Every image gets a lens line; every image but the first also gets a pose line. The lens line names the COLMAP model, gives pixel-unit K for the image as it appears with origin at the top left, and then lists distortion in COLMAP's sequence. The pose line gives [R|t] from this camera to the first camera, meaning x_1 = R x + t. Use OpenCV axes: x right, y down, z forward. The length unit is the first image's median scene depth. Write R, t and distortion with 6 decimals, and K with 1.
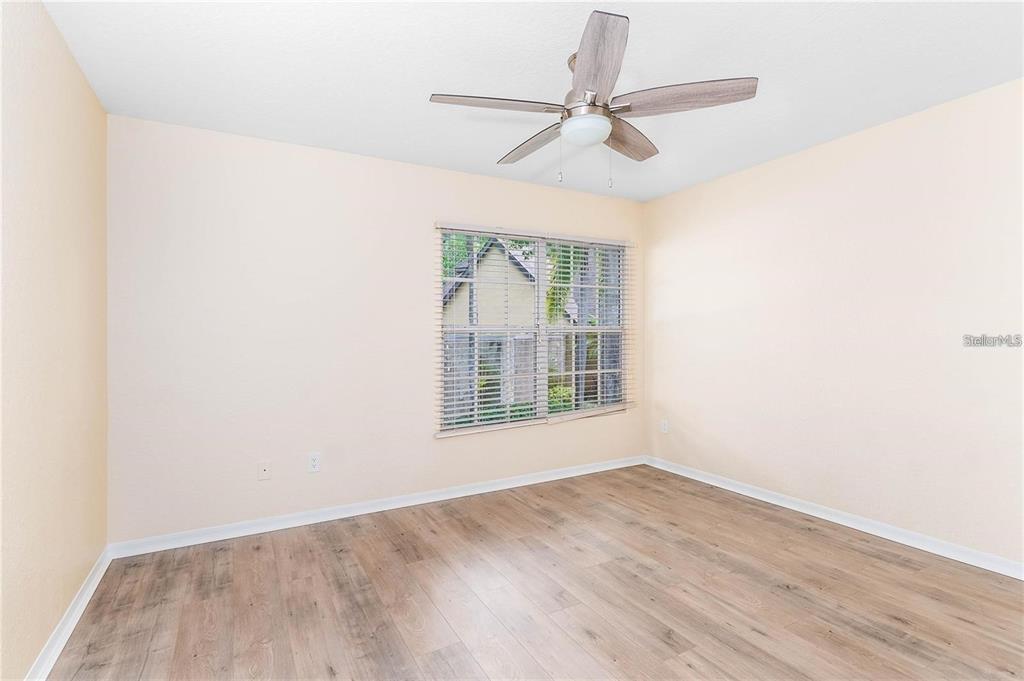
lens RADIAL K [[494.7, 0, 512.0], [0, 494.7, 340.5], [0, 0, 1]] dist [0.000140, -0.000109]
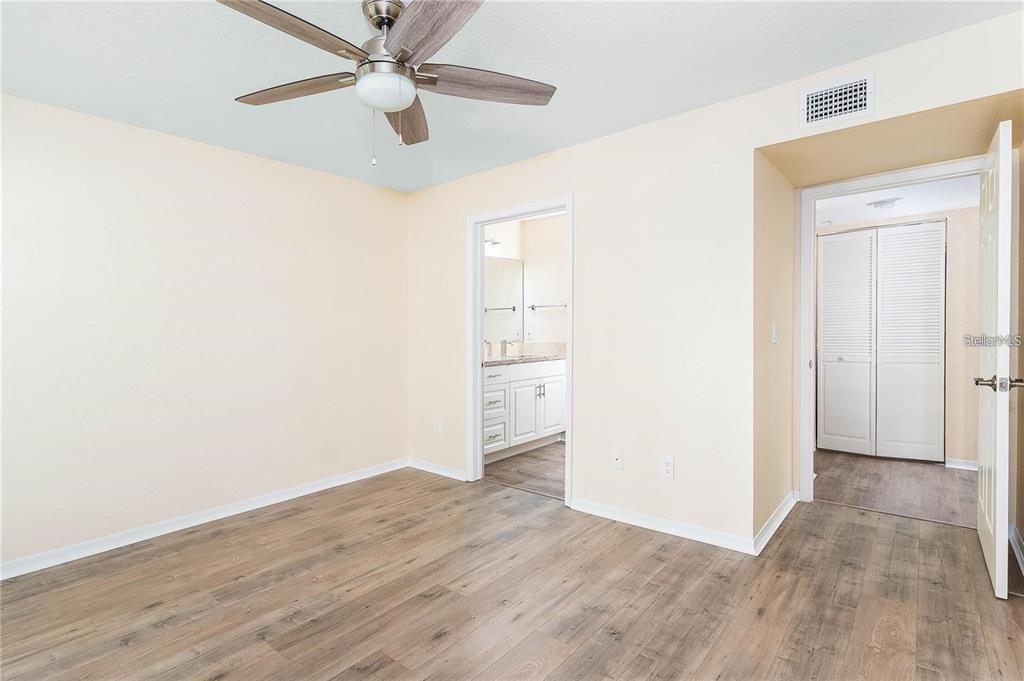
lens RADIAL K [[494.7, 0, 512.0], [0, 494.7, 340.5], [0, 0, 1]] dist [0.000140, -0.000109]
pose [[-0.352990, -0.008742, 0.935586, -0.610149], [0.031191, 0.999291, 0.021105, -0.008793], [-0.935107, 0.036632, -0.352467, 0.895051]]
